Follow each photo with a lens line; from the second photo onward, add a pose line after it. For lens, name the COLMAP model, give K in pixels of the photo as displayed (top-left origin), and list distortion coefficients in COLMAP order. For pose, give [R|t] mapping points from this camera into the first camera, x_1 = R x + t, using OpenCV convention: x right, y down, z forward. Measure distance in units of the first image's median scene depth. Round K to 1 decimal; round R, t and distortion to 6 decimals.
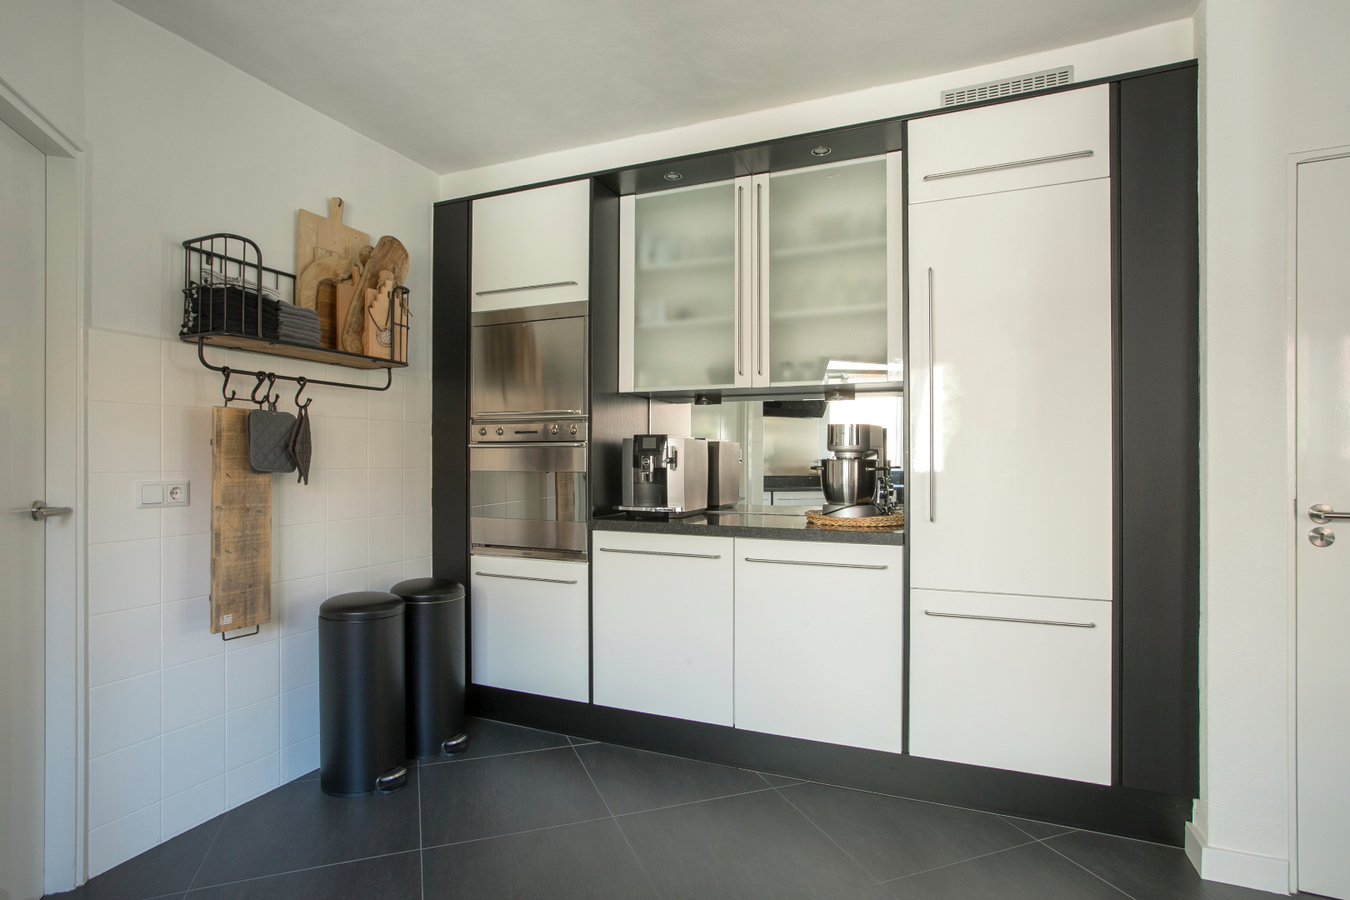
lens RADIAL K [[695.5, 0, 675.0], [0, 695.5, 450.0], [0, 0, 1]] dist [0.002239, 0.001354]
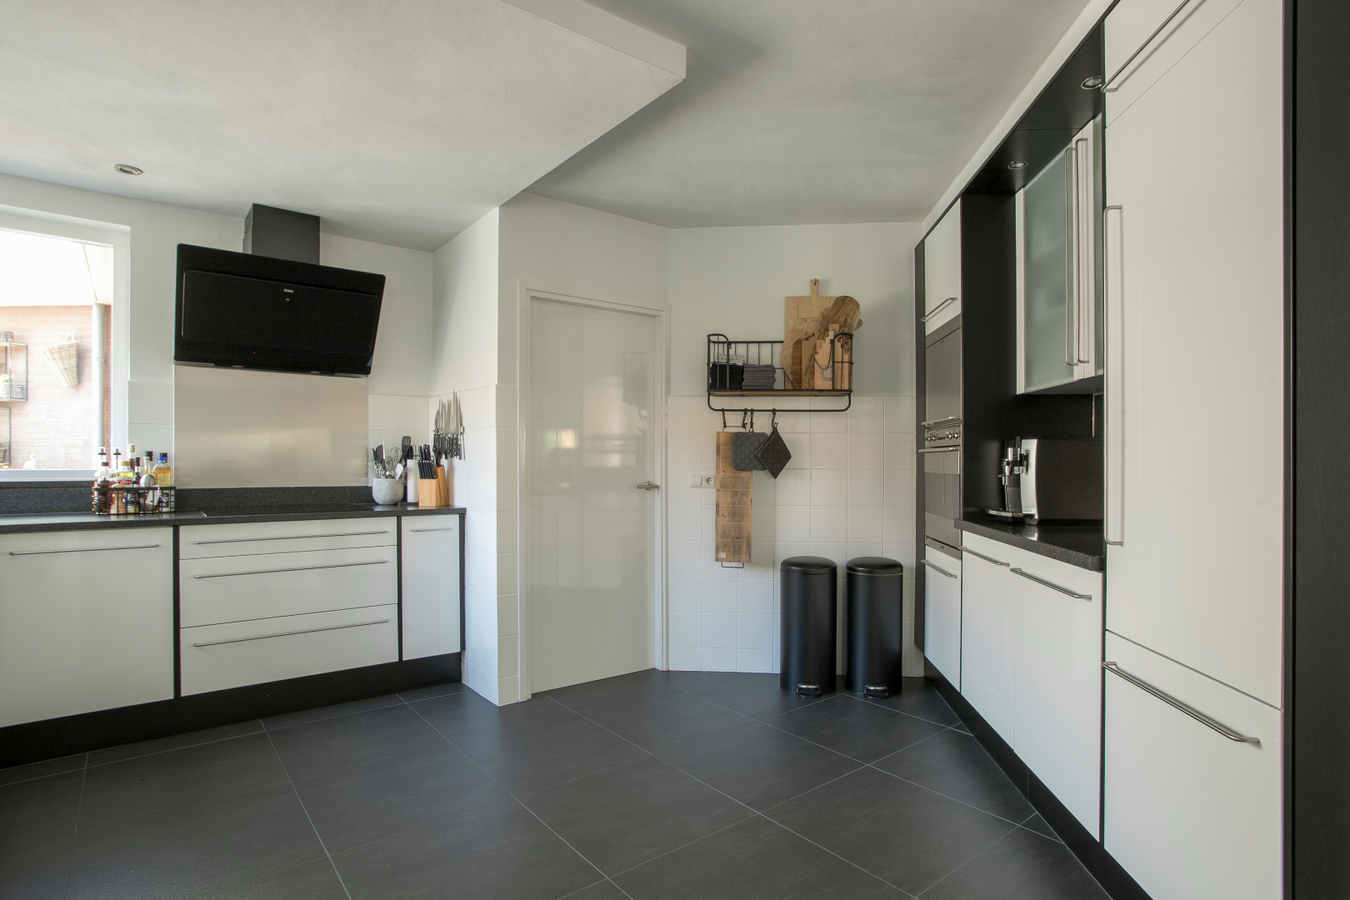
lens RADIAL K [[696.6, 0, 669.8], [0, 696.6, 458.8], [0, 0, 1]] dist [-0.069101, 0.000055]
pose [[0.311410, -0.002552, -0.950272, 0.904159], [0.007247, 0.999974, -0.000311, 0.004634], [0.950248, -0.006790, 0.311420, 0.324183]]
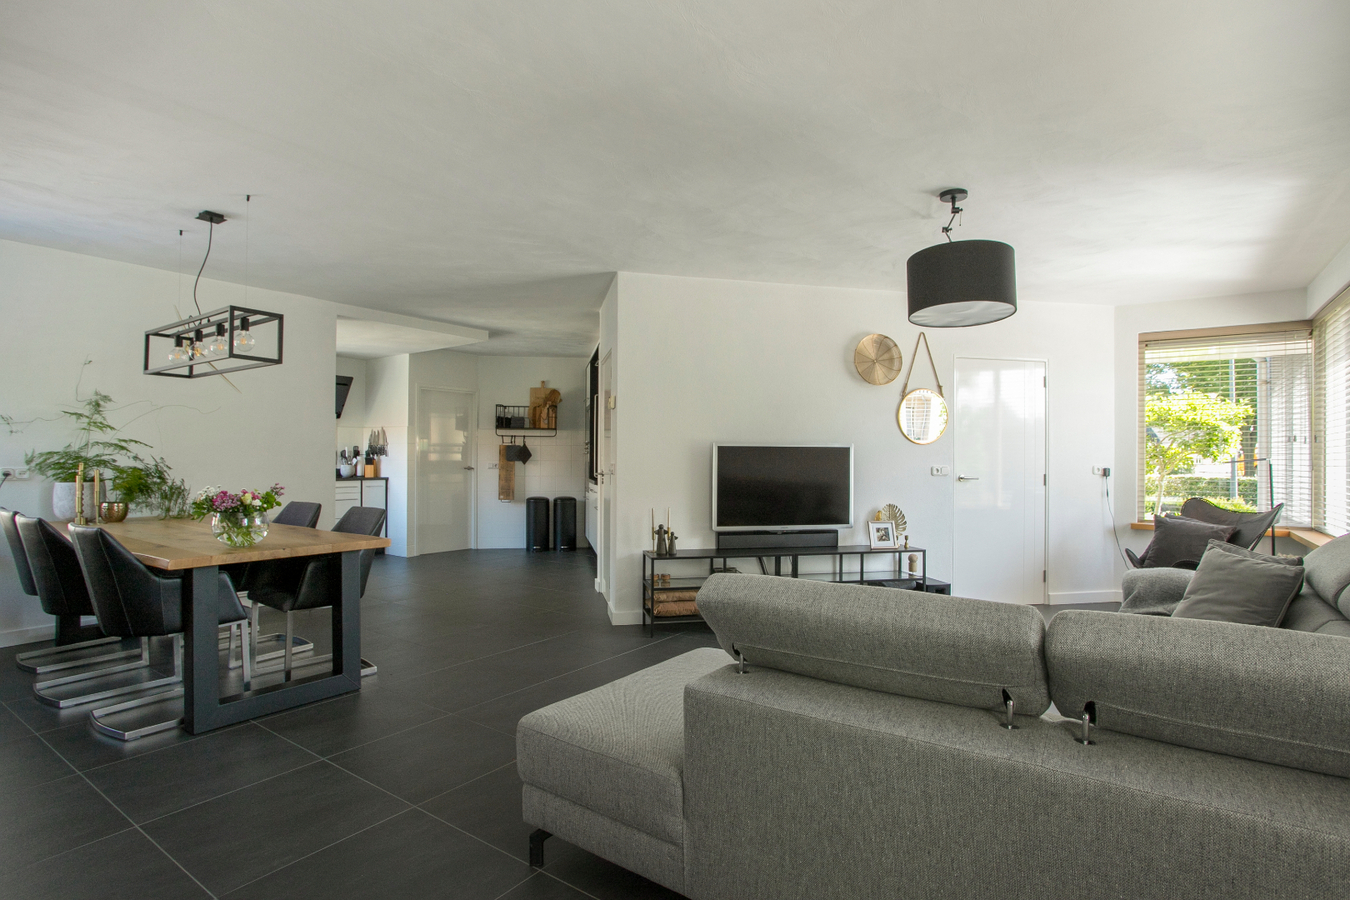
lens RADIAL K [[686.6, 0, 670.9], [0, 686.6, 436.2], [0, 0, 1]] dist [-0.000141, -0.000015]
pose [[0.571329, -0.023113, -0.820396, 3.073404], [0.005077, 0.999684, -0.024628, -0.007734], [0.820705, 0.009905, 0.571266, -0.464936]]
